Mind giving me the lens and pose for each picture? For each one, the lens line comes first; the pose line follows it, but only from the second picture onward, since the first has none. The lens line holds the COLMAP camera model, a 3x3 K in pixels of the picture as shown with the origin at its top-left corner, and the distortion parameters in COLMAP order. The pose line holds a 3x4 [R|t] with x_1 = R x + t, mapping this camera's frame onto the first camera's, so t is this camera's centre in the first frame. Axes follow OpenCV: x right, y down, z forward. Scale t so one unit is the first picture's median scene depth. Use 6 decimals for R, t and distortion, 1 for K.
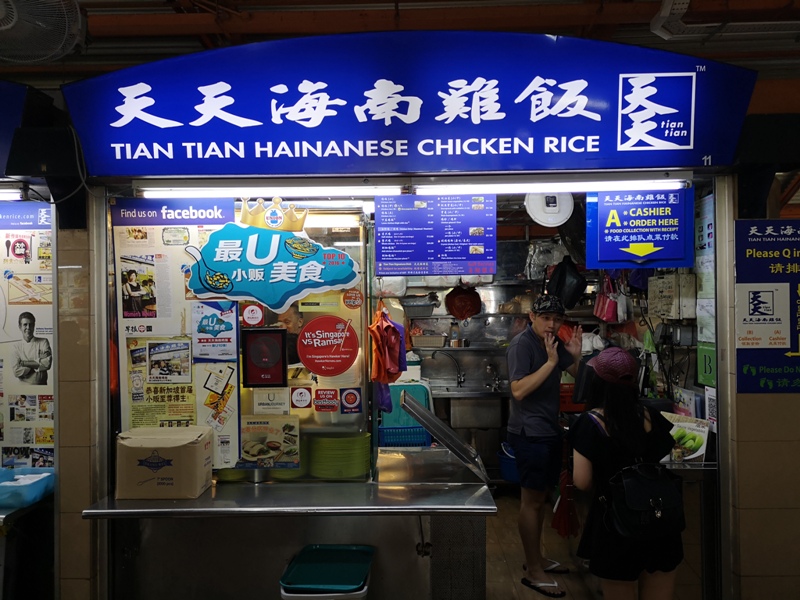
lens RADIAL K [[626.5, 0, 401.8], [0, 626.5, 300.6], [0, 0, 1]] dist [0.062712, -0.053810]
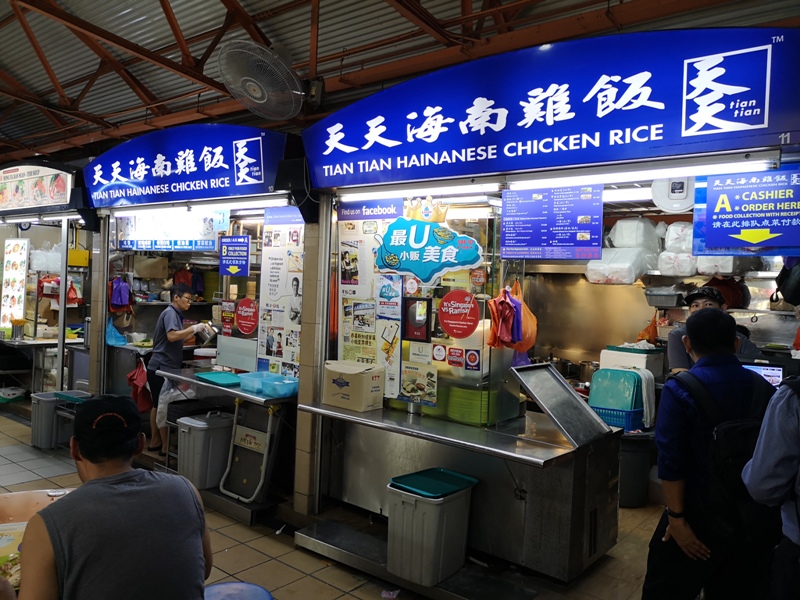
lens RADIAL K [[626.5, 0, 392.8], [0, 626.5, 302.2], [0, 0, 1]] dist [0.062712, -0.053810]
pose [[0.785239, 0.064327, -0.615843, 0.547754], [-0.052037, 0.997926, 0.037886, 0.008556], [0.617003, 0.002297, 0.786958, -0.062529]]
